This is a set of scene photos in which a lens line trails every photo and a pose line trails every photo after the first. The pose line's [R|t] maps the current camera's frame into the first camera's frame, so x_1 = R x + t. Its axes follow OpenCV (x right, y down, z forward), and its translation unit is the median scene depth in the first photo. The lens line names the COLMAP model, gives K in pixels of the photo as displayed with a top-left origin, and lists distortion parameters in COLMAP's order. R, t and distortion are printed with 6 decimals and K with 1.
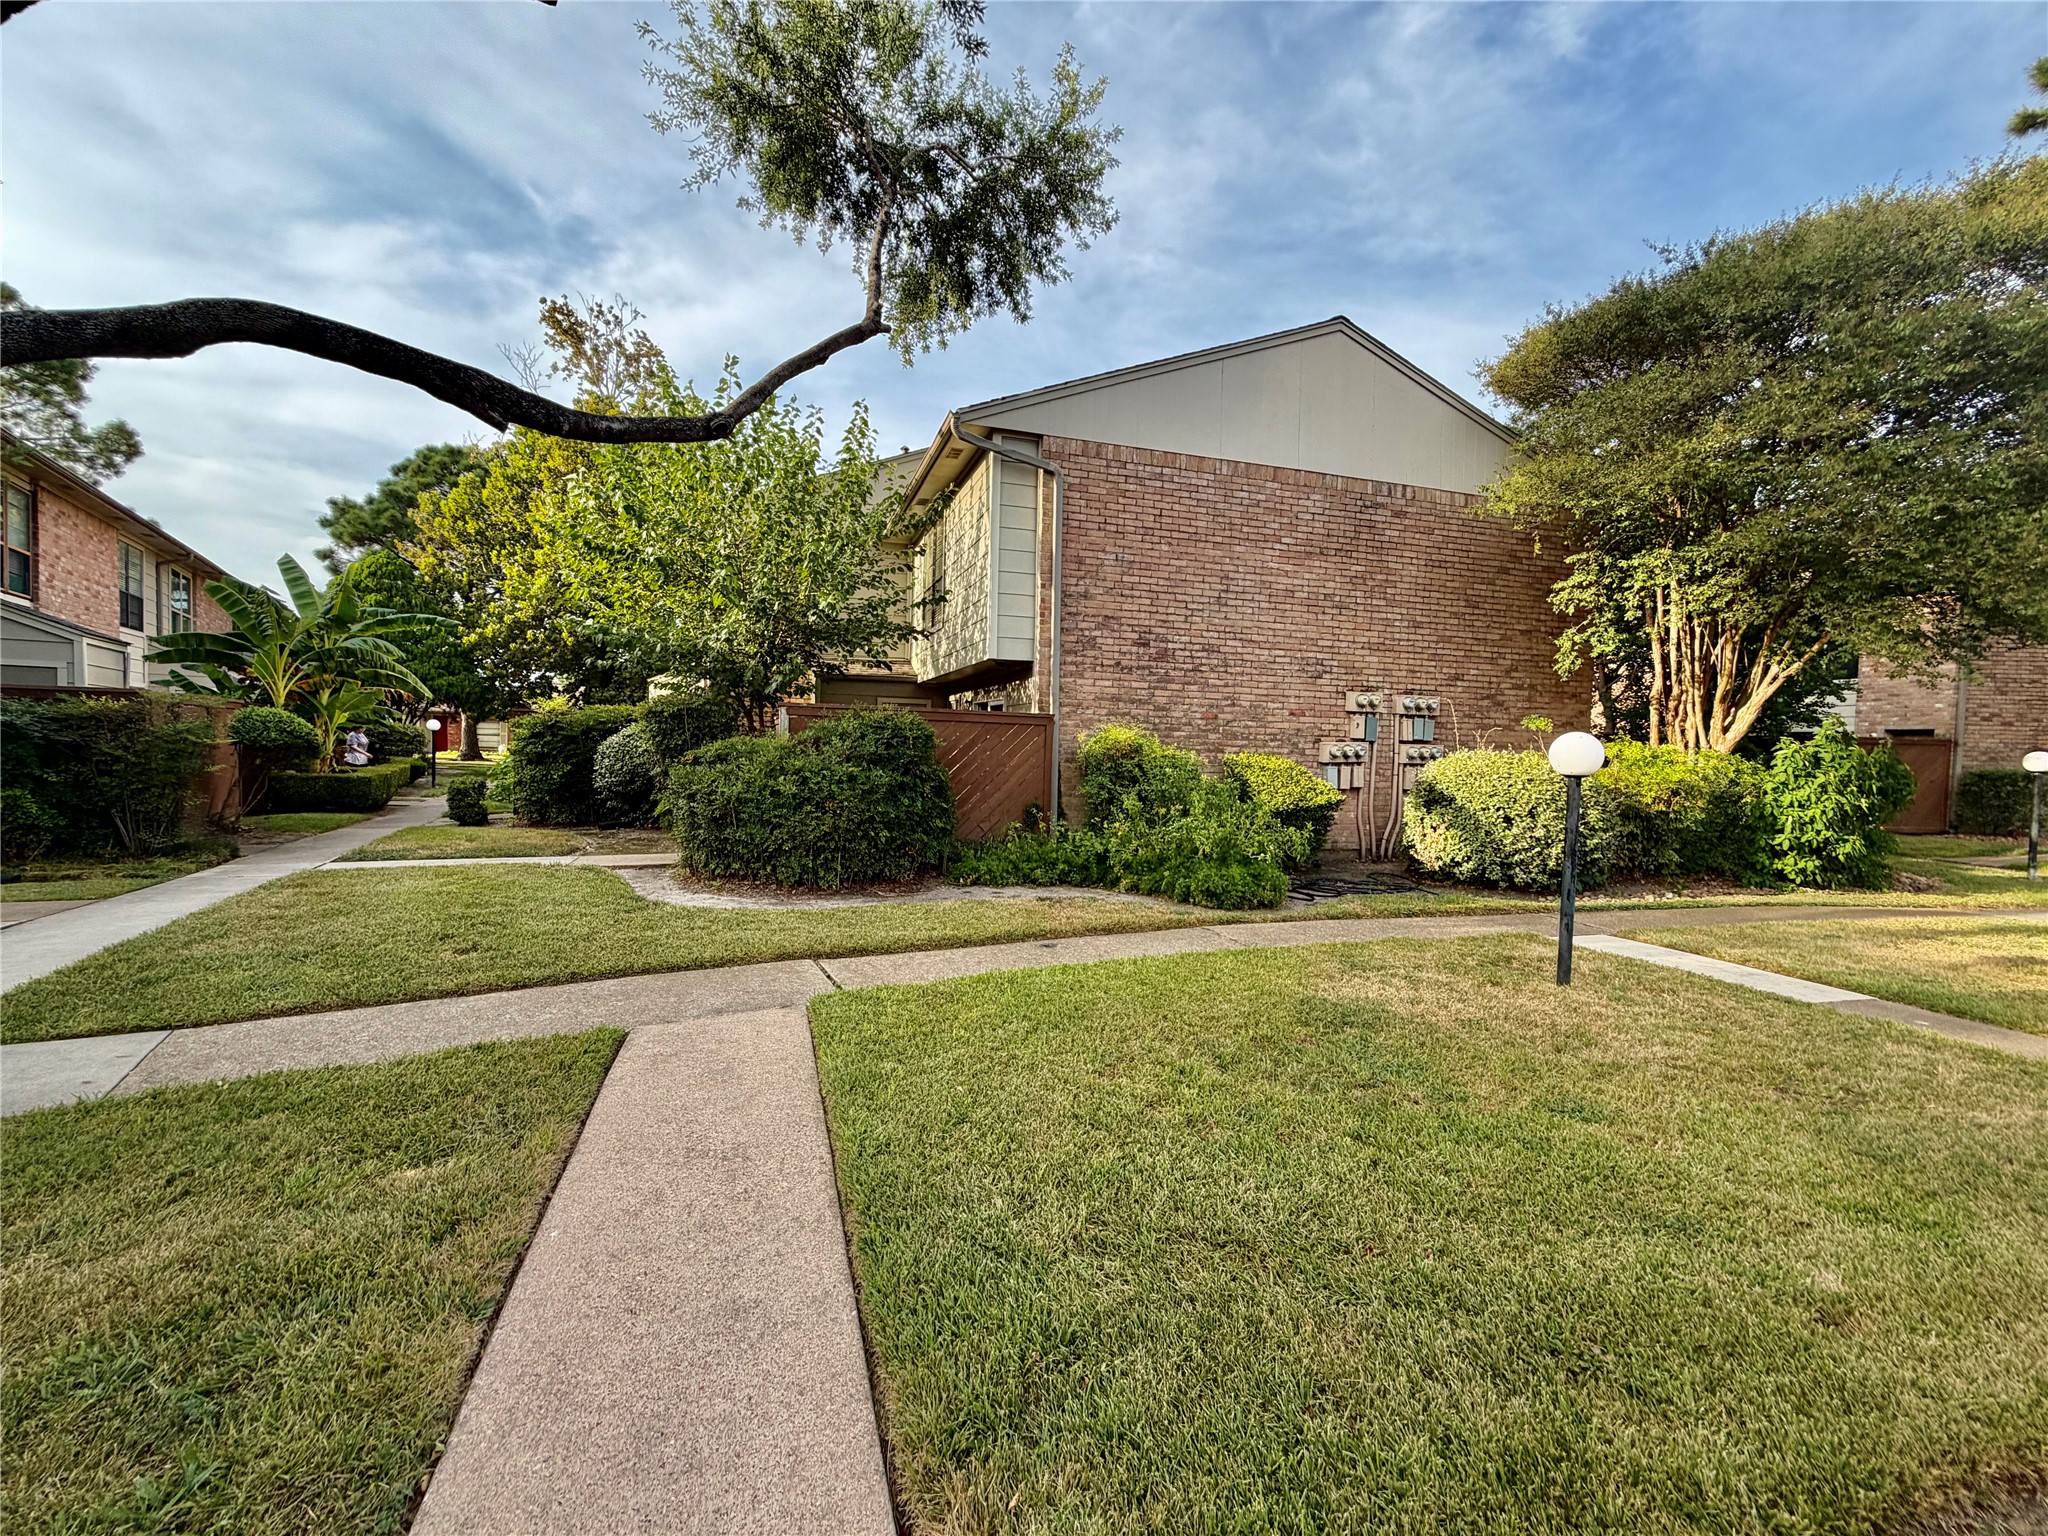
lens RADIAL K [[817.9, 0, 1029.5], [0, 817.9, 770.2], [0, 0, 1]] dist [-0.002450, -0.000056]
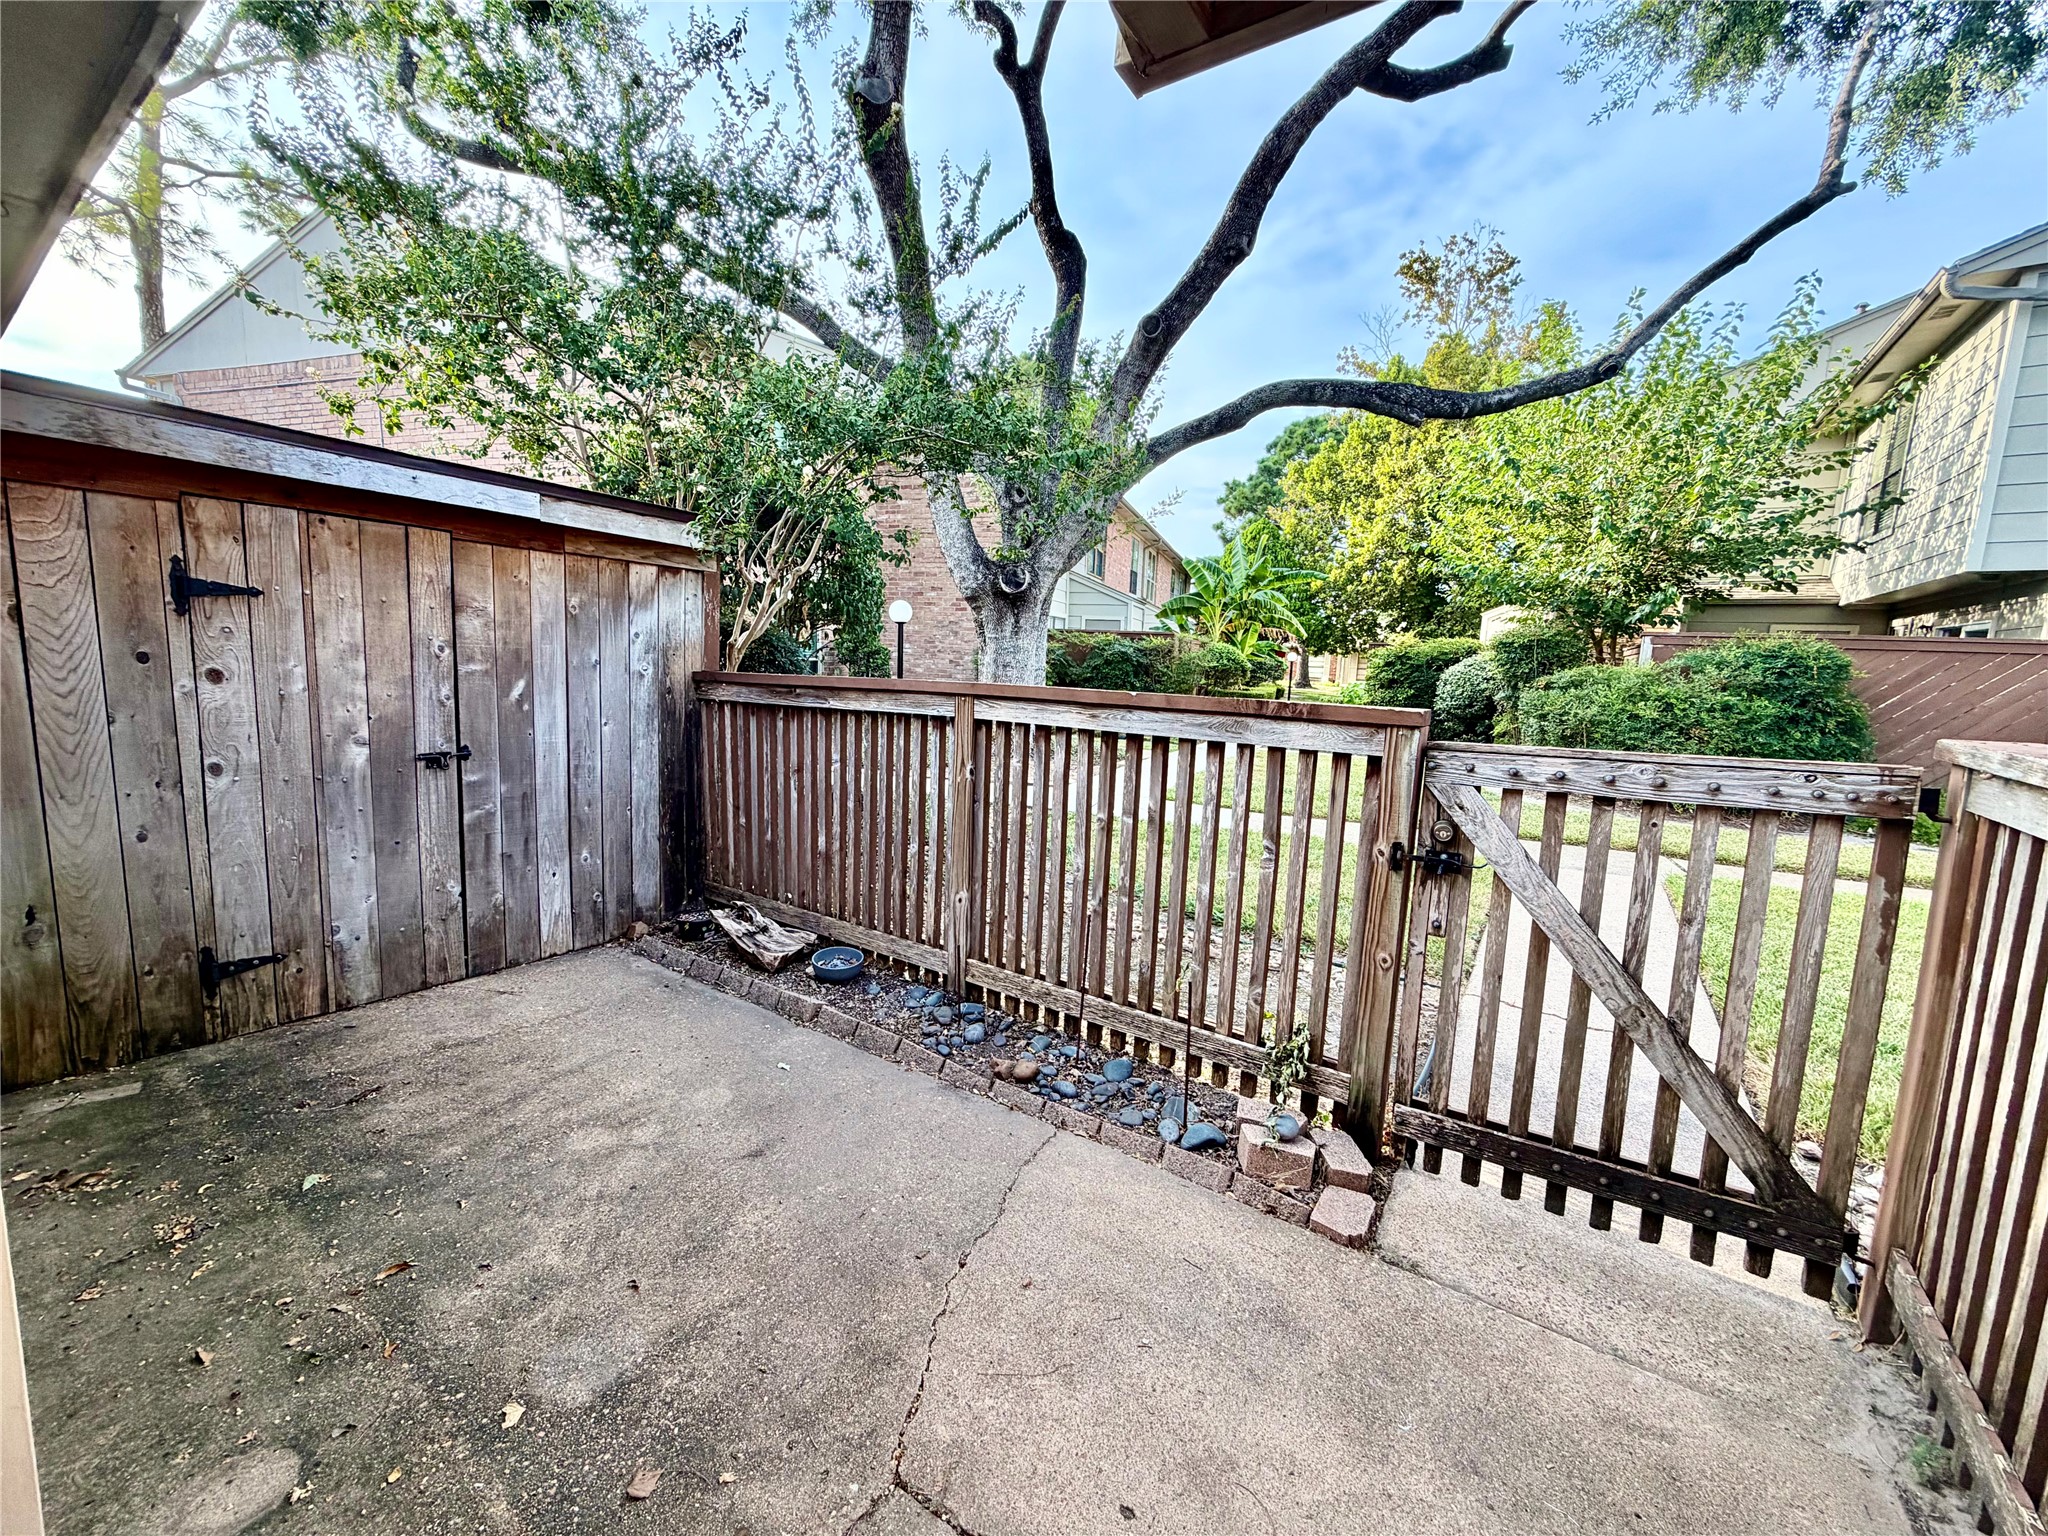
lens RADIAL K [[817.9, 0, 1008.2], [0, 817.9, 772.4], [0, 0, 1]] dist [-0.002450, -0.000056]
pose [[0.602194, 0.114029, -0.790164, 0.033927], [-0.050236, 0.993198, 0.105043, 0.019439], [0.796767, -0.023561, 0.603827, -0.203148]]
